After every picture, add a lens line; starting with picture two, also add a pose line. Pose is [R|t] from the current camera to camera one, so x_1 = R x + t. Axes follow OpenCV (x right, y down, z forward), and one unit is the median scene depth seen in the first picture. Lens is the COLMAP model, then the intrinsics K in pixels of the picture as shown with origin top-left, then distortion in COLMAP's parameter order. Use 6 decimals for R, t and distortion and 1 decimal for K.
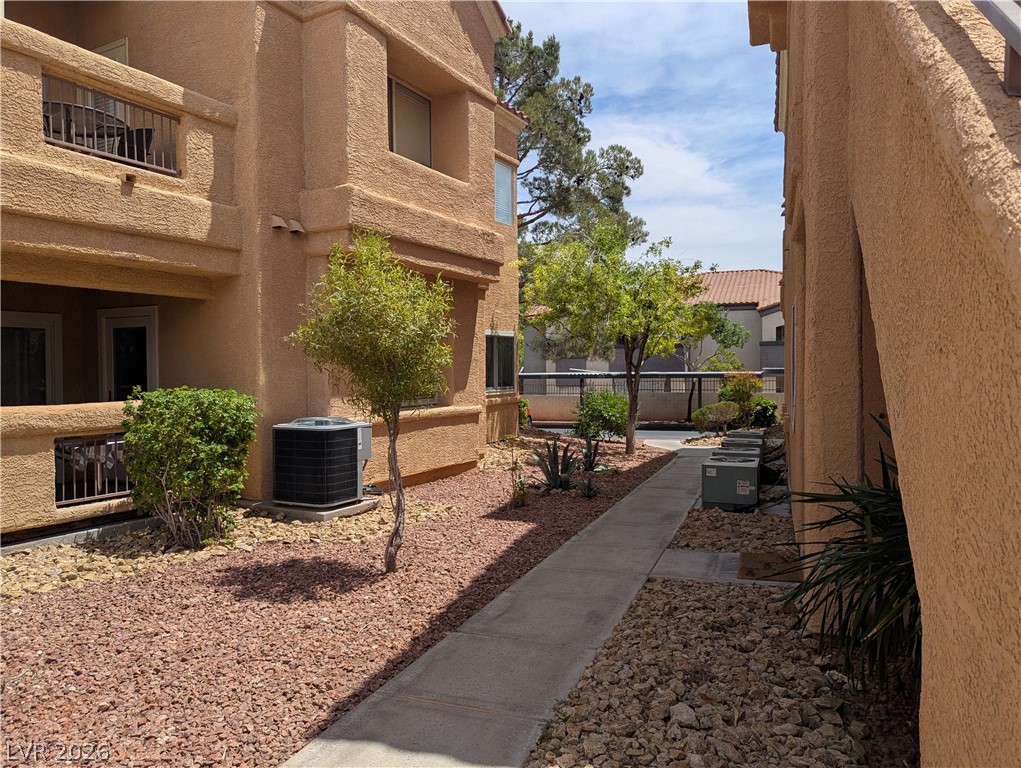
lens RADIAL K [[728.5, 0, 510.6], [0, 728.5, 382.6], [0, 0, 1]] dist [0.062648, -0.053514]
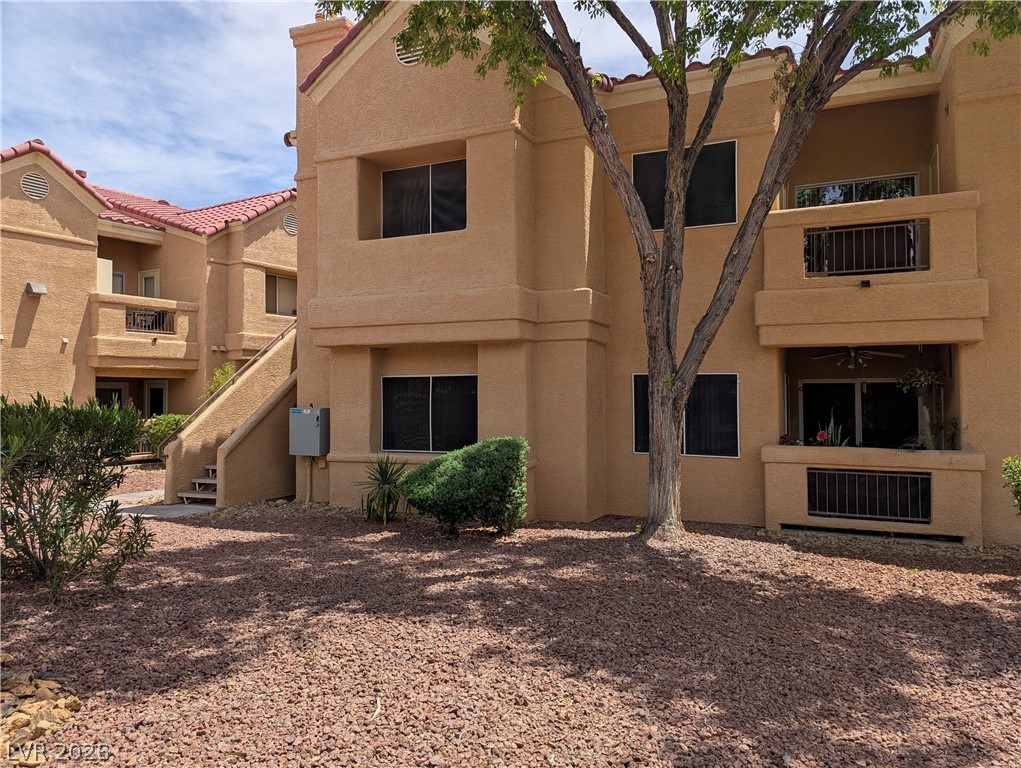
lens RADIAL K [[728.5, 0, 510.5], [0, 728.5, 381.6], [0, 0, 1]] dist [0.062648, -0.053514]
pose [[0.997485, 0.006884, -0.070548, 0.925506], [-0.009513, 0.999270, -0.036995, -0.022575], [0.070242, 0.037573, 0.996822, -1.516066]]
